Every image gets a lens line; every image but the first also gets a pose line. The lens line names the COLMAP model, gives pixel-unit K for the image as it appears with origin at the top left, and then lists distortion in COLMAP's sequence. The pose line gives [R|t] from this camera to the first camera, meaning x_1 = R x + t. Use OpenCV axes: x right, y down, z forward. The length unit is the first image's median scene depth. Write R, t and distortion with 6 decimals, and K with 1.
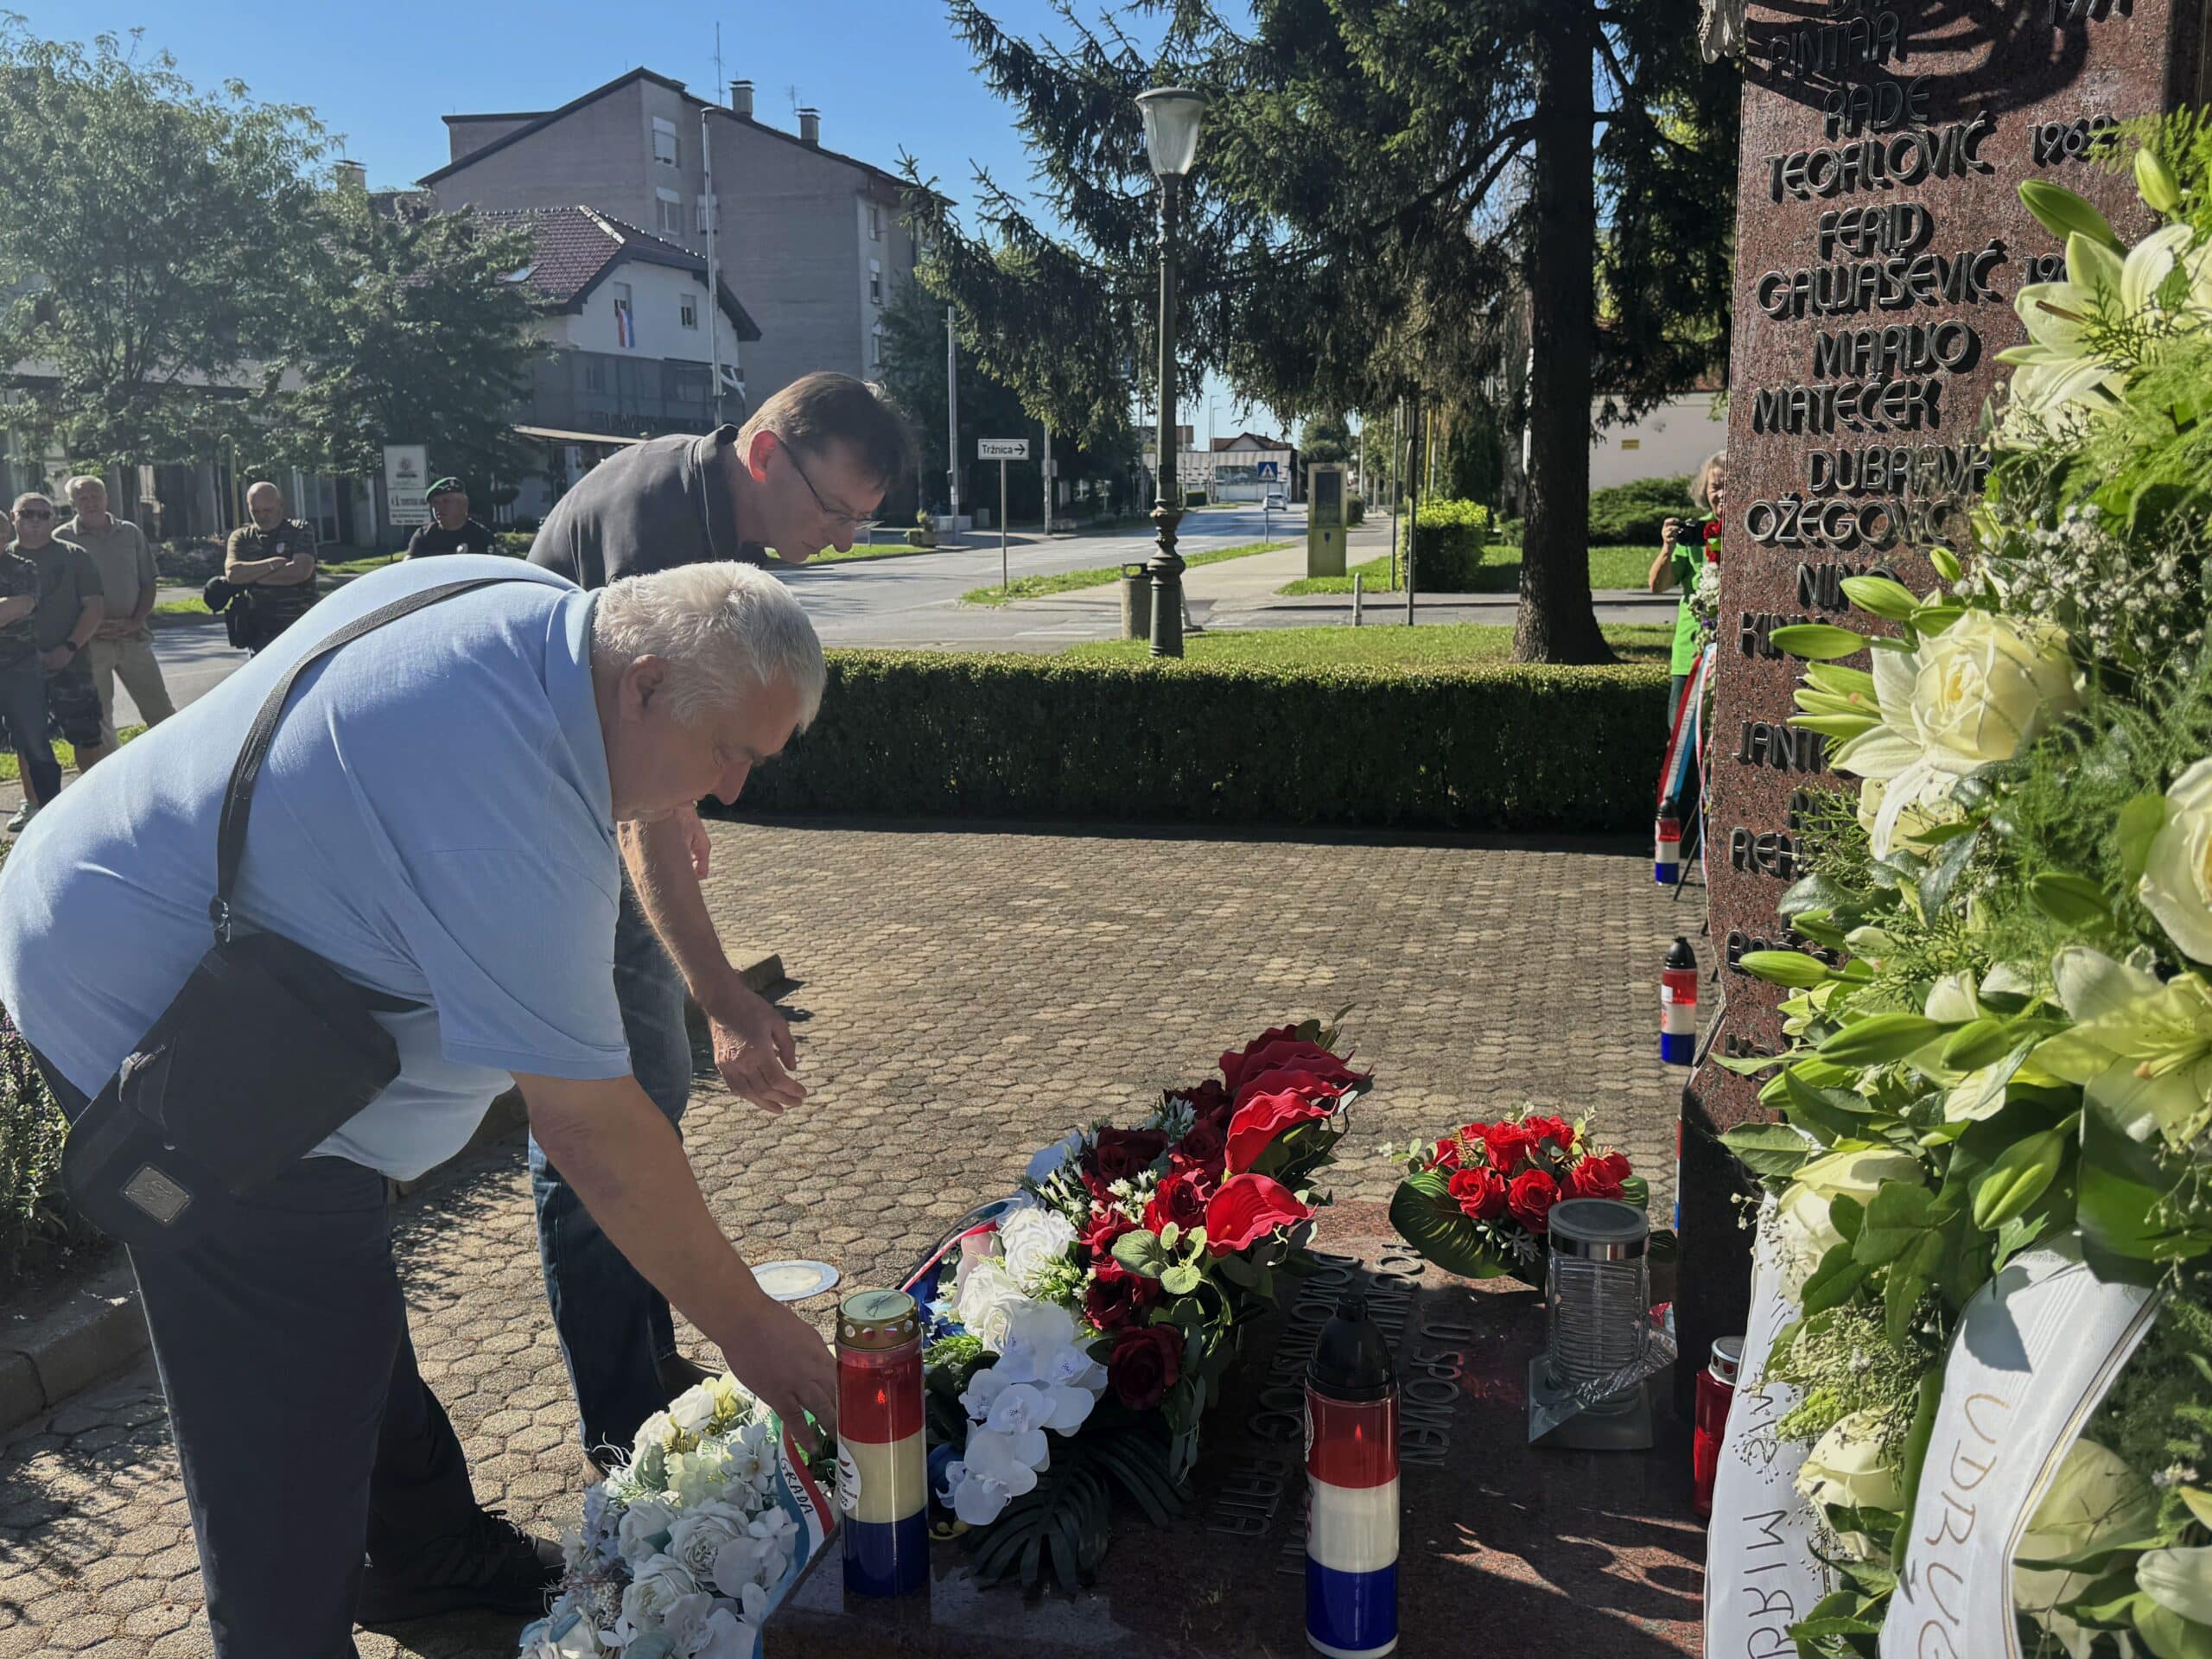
lens RADIAL K [[2037.3, 0, 1099.8], [0, 2037.3, 850.0], [0, 0, 1]] dist [0.054776, 0.000000]
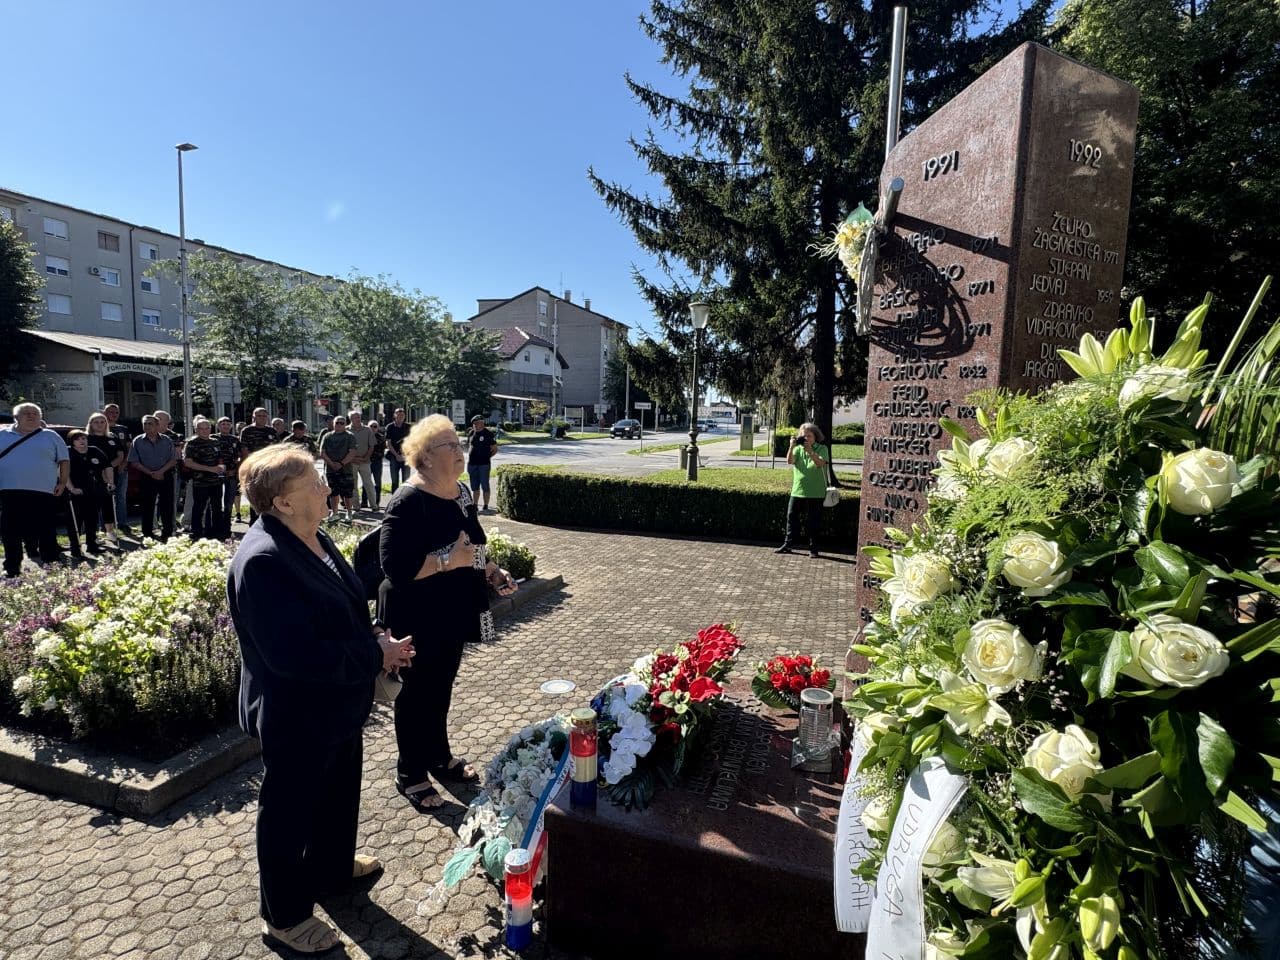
lens RADIAL K [[661.0, 0, 618.9], [0, 661.0, 480.4], [0, 0, 1]] dist [-0.004301, 0.001468]
pose [[0.995984, 0.042184, -0.078970, 0.003276], [-0.048220, 0.995929, -0.076154, -0.017478], [0.075436, 0.079656, 0.993964, -0.012516]]
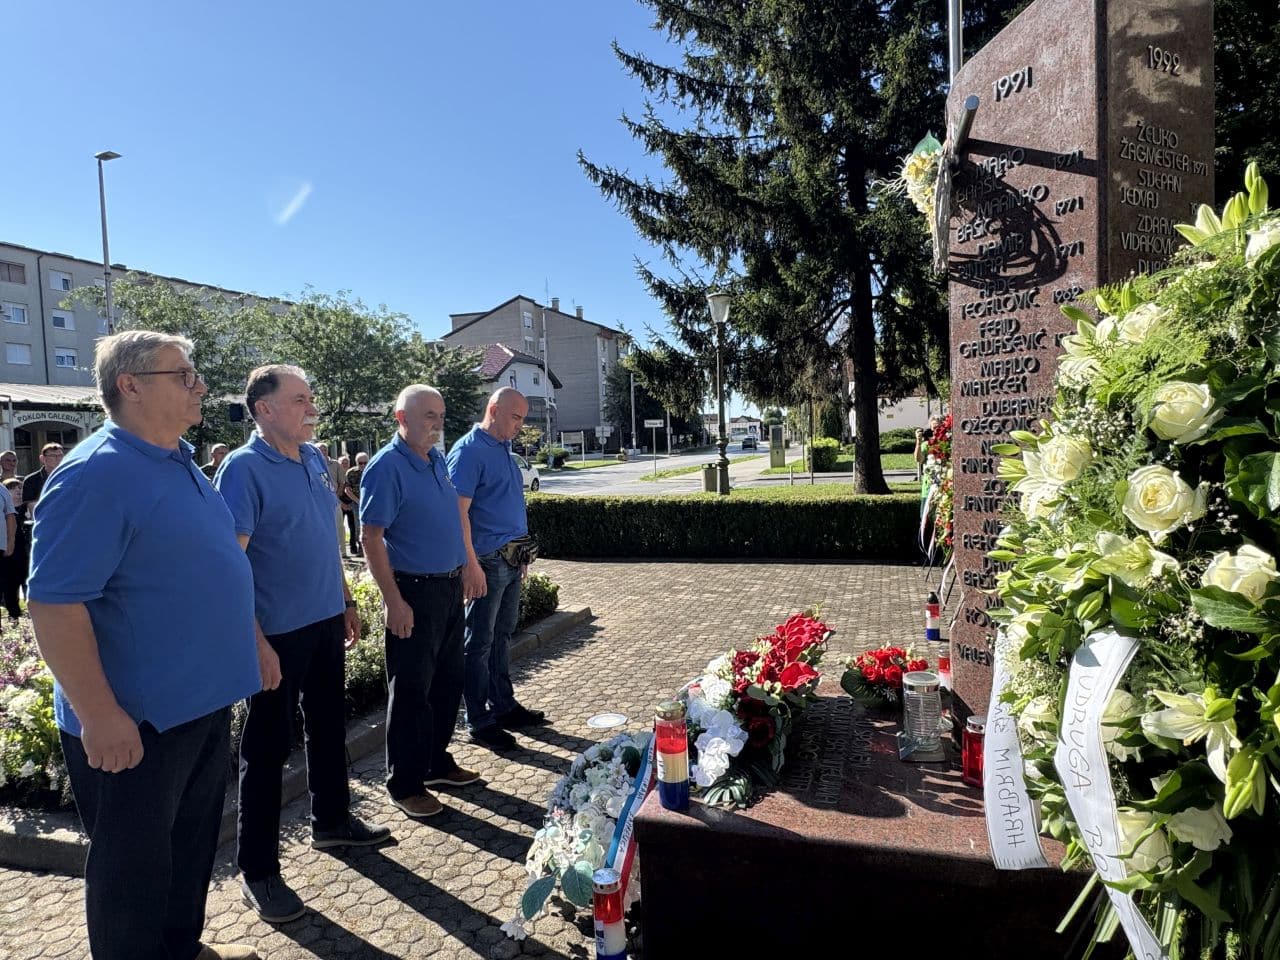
lens RADIAL K [[781.0, 0, 640.0], [0, 781.0, 478.2], [0, 0, 1]] dist [-0.003279, 0.001856]
pose [[0.997745, -0.026565, -0.061646, -0.020651], [0.018640, 0.991889, -0.125737, 0.012411], [0.064486, 0.124304, 0.990146, -0.031956]]
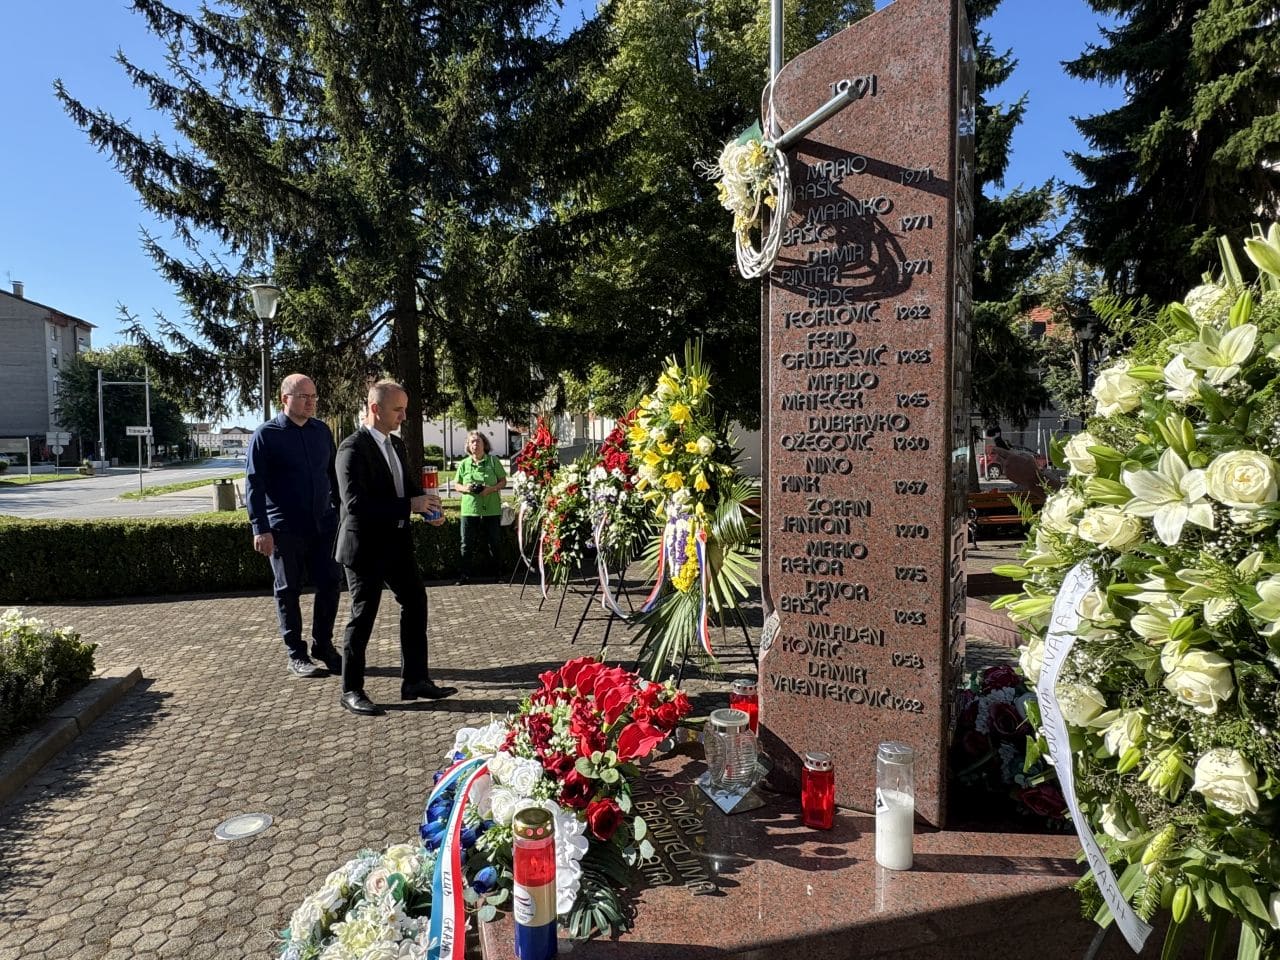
lens RADIAL K [[781.0, 0, 598.4], [0, 781.0, 481.6], [0, 0, 1]] dist [-0.003279, 0.001856]
pose [[0.872909, -0.022984, 0.487342, -0.117578], [0.088027, 0.989916, -0.110984, -0.004599], [-0.479877, 0.139778, 0.866130, 0.068564]]
